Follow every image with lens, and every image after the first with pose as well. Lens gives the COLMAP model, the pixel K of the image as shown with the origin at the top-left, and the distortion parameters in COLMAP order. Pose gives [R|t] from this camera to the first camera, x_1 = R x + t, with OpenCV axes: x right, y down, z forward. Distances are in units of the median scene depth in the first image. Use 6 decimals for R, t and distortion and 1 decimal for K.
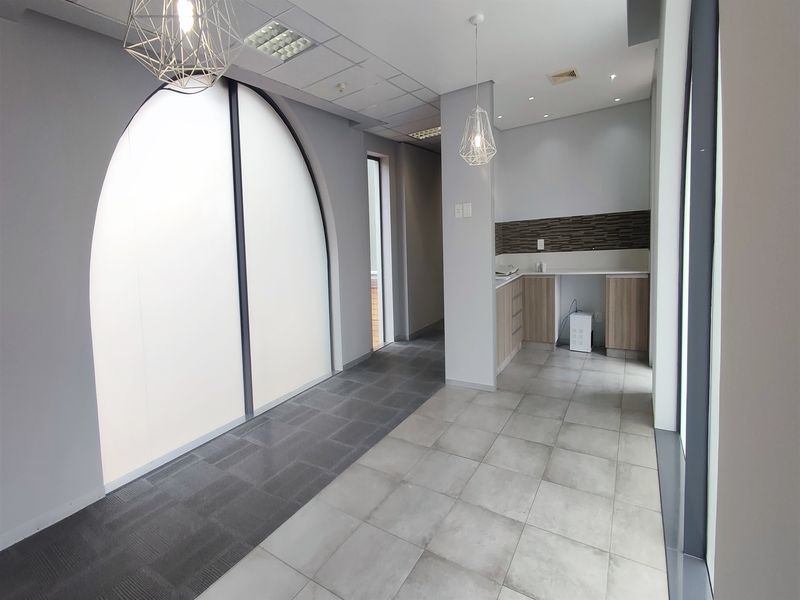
lens RADIAL K [[418.2, 0, 400.0], [0, 418.2, 300.0], [0, 0, 1]] dist [-0.002573, -0.000508]
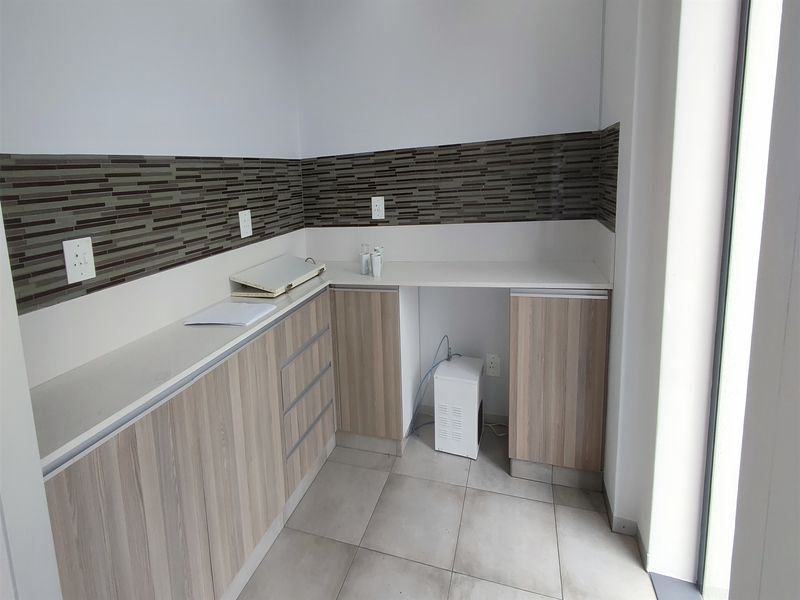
lens RADIAL K [[418.2, 0, 400.0], [0, 418.2, 300.0], [0, 0, 1]] dist [-0.002573, -0.000508]
pose [[0.974638, -0.060895, 0.215343, 0.272160], [0.033524, 0.991137, 0.128547, -0.096981], [-0.221262, -0.118067, 0.968041, 0.569899]]
